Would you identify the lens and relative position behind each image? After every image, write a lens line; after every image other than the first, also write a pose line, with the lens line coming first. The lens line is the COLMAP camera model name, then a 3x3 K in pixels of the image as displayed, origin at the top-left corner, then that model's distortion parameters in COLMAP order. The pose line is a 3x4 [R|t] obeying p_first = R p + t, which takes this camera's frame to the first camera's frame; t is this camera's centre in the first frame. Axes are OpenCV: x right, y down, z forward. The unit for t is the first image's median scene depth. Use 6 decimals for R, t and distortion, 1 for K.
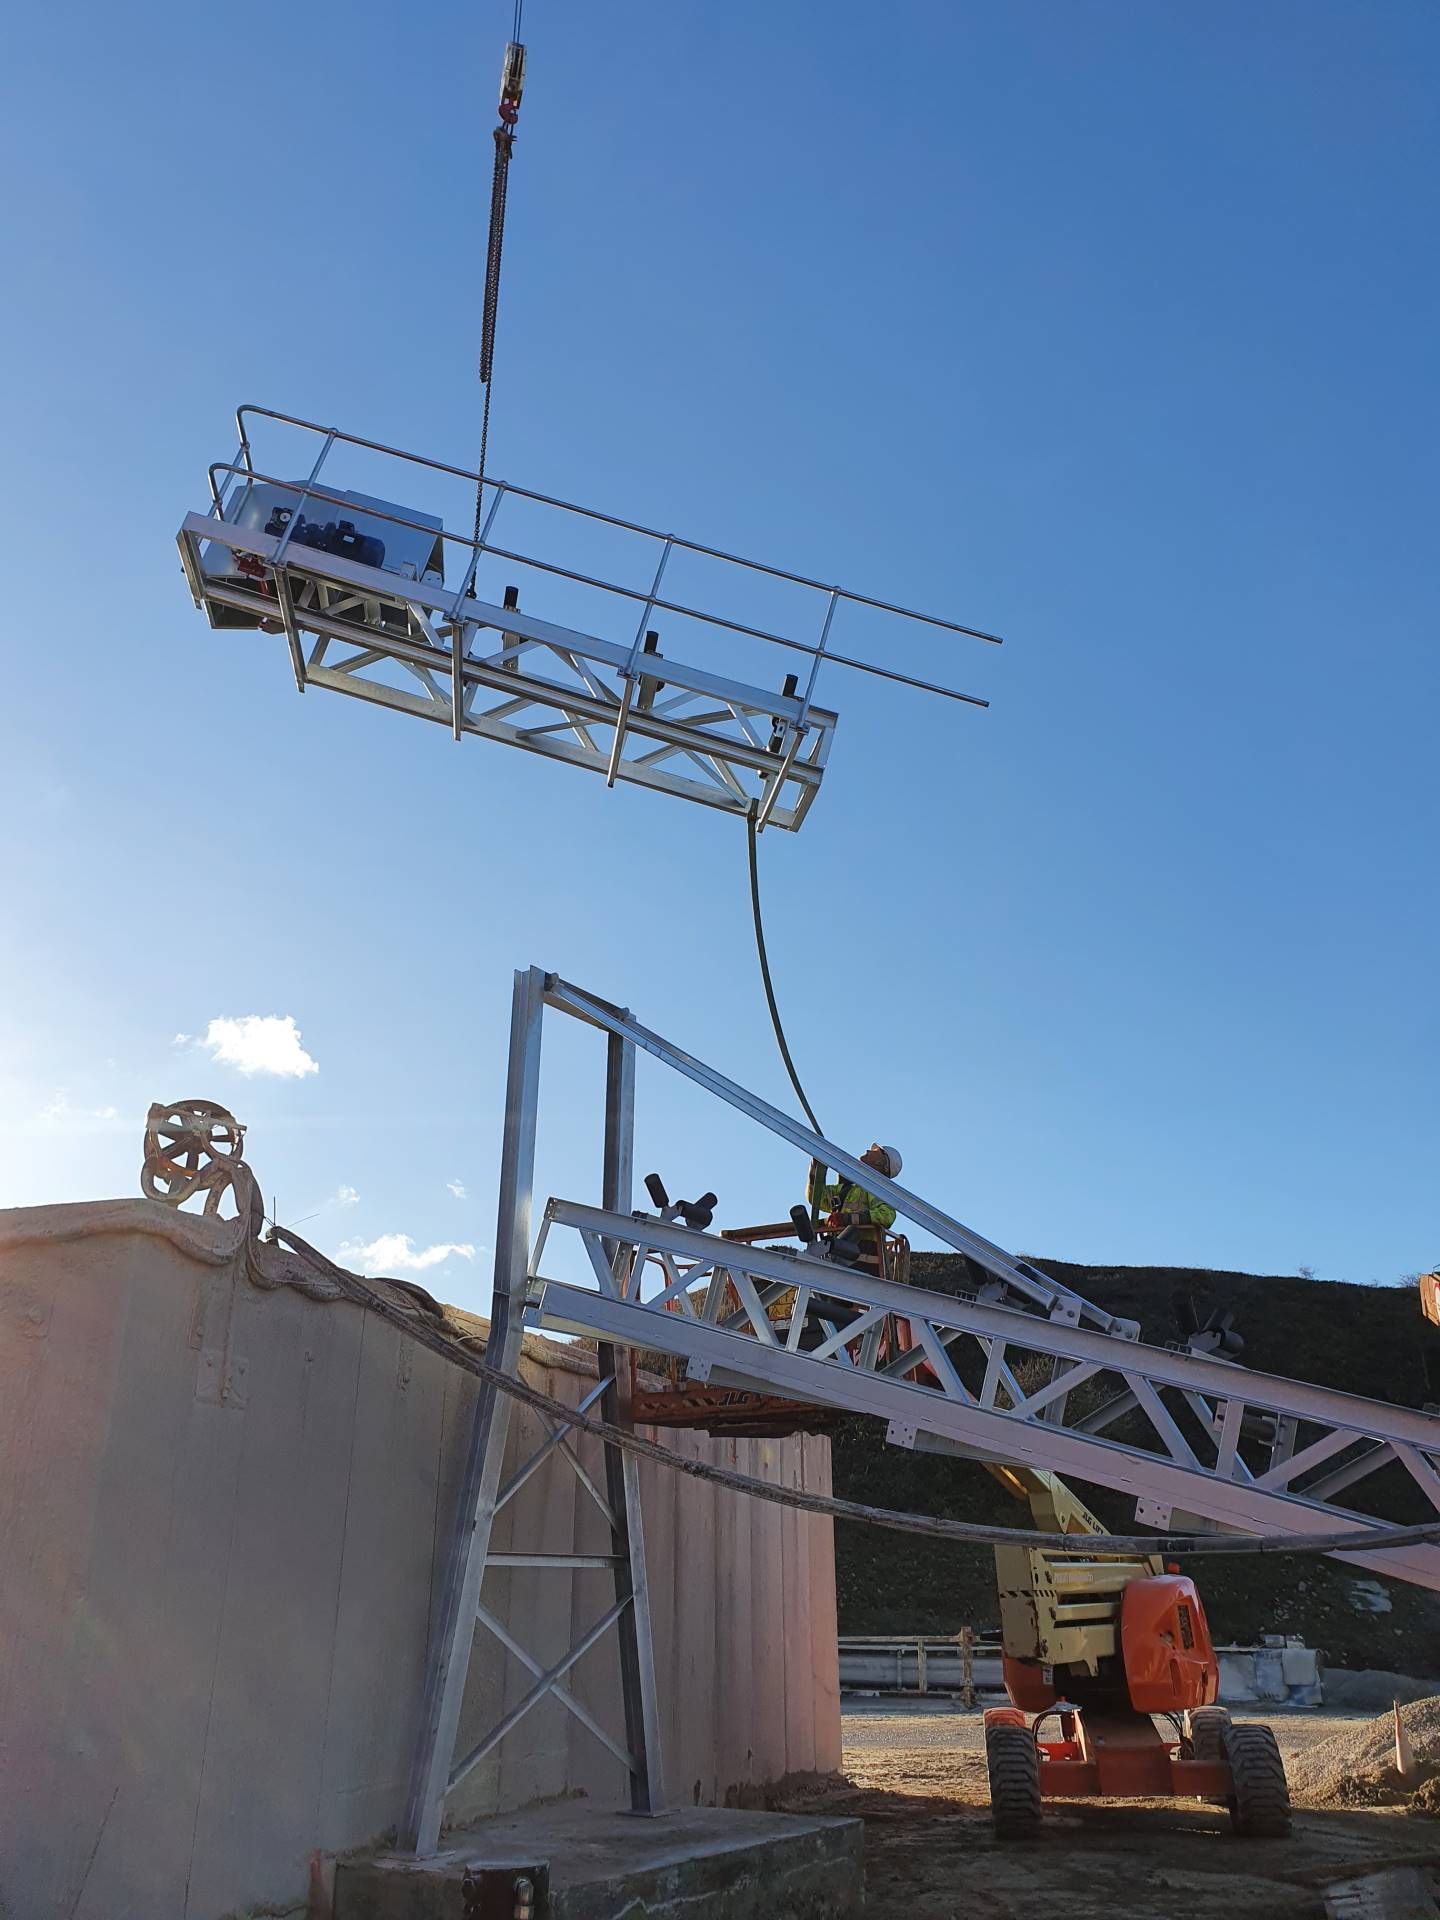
lens RADIAL K [[1444.3, 0, 720.0], [0, 1444.3, 960.0], [0, 0, 1]] dist [-0.000078, 0.004051]
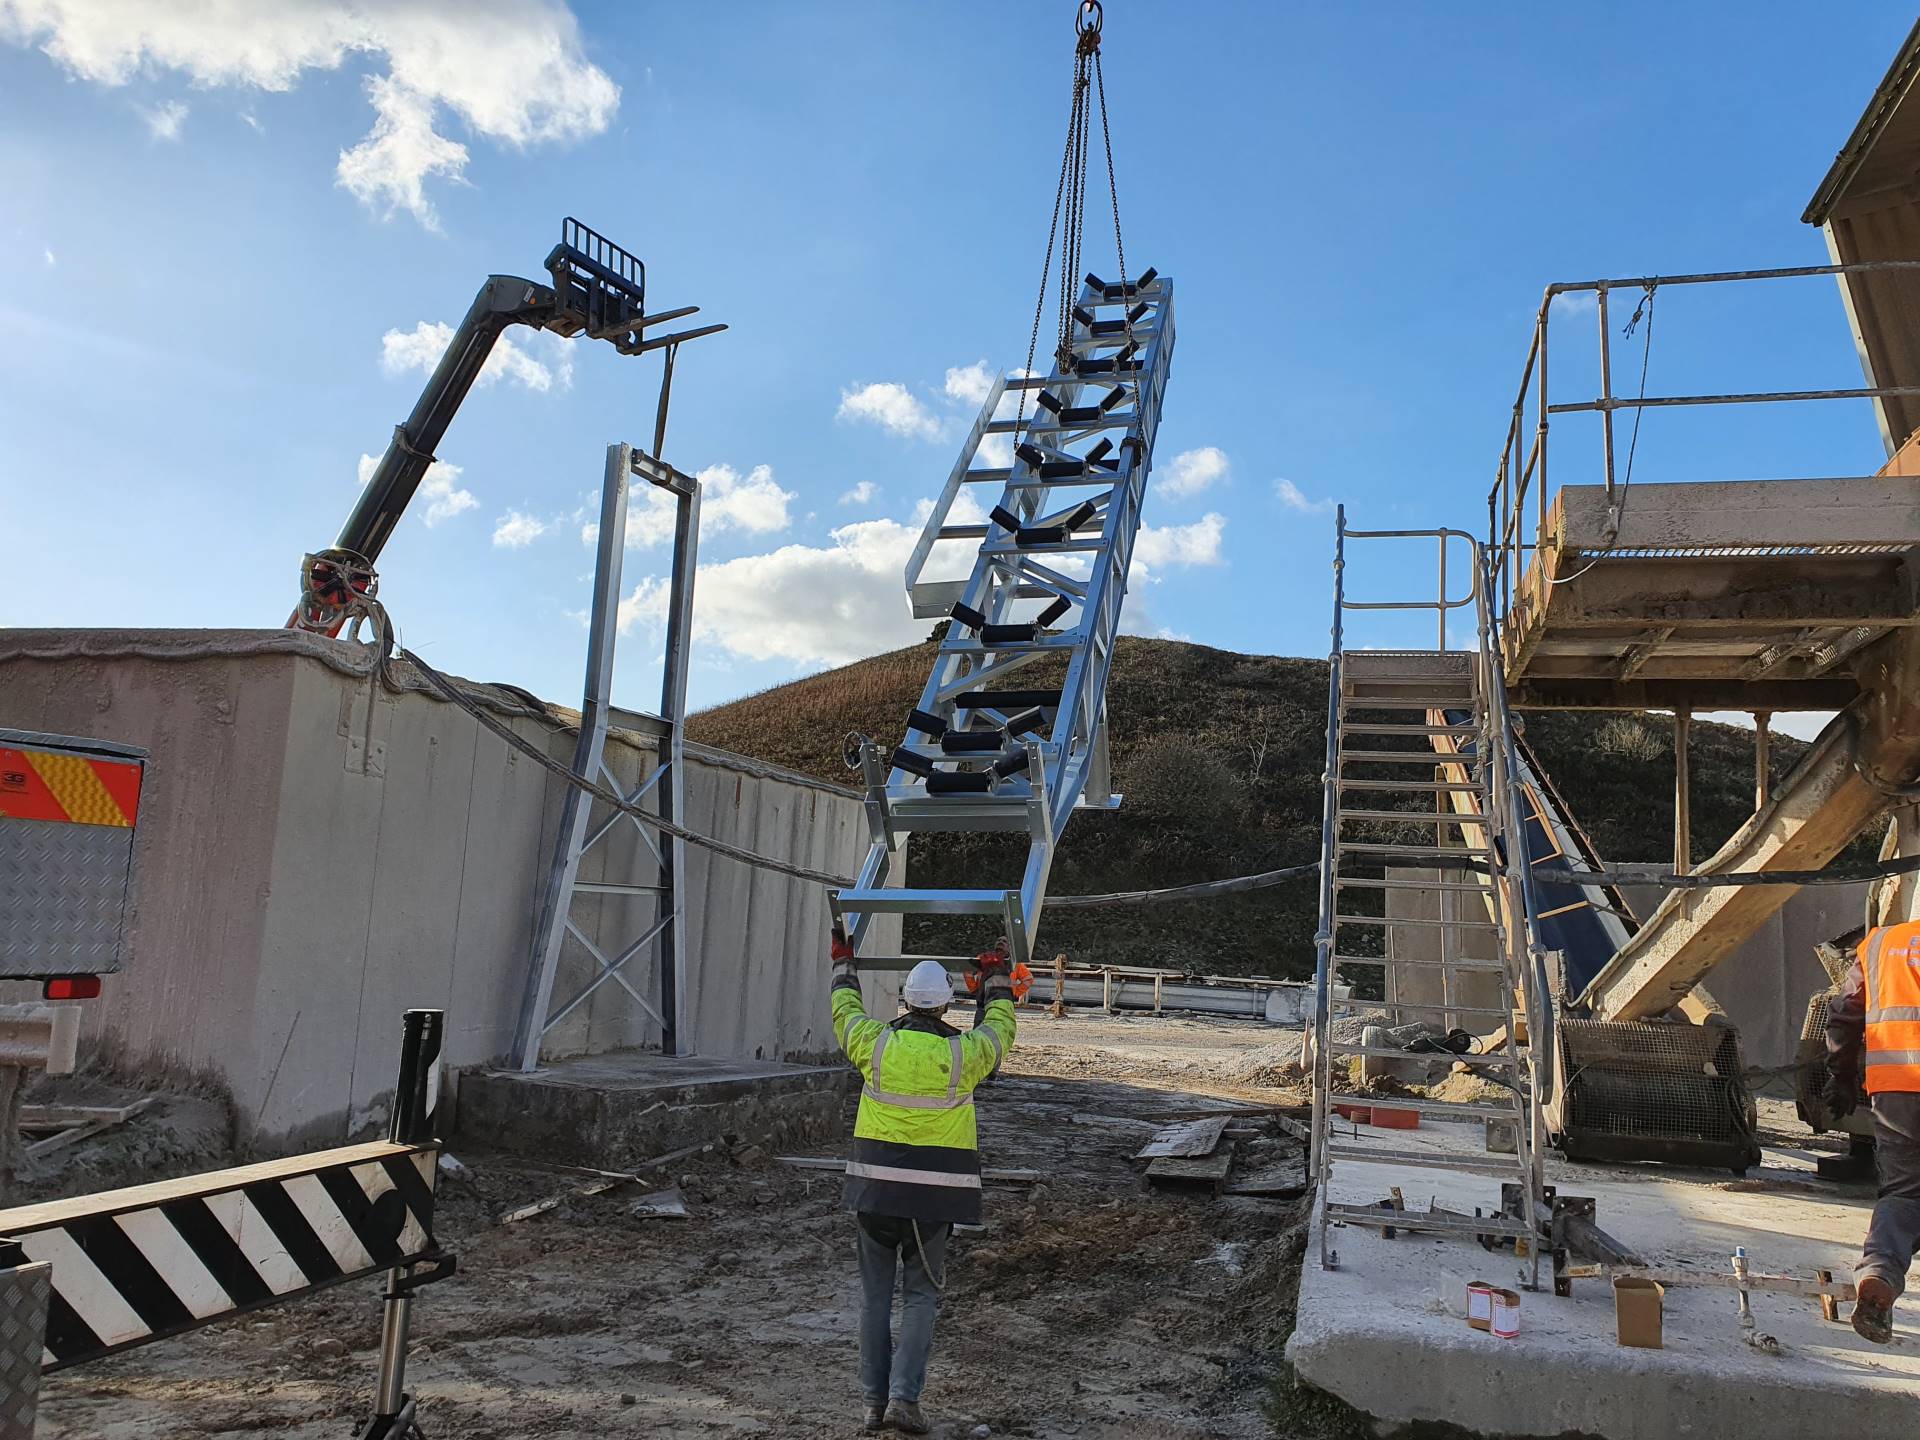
lens RADIAL K [[1412.8, 0, 960.0], [0, 1412.8, 720.0], [0, 0, 1]] dist [0.010079, 0.001711]
pose [[0.997368, 0.055854, 0.046234, 0.138945], [-0.066246, 0.961165, 0.267906, -0.127886], [-0.029475, -0.270264, 0.962335, -0.275217]]
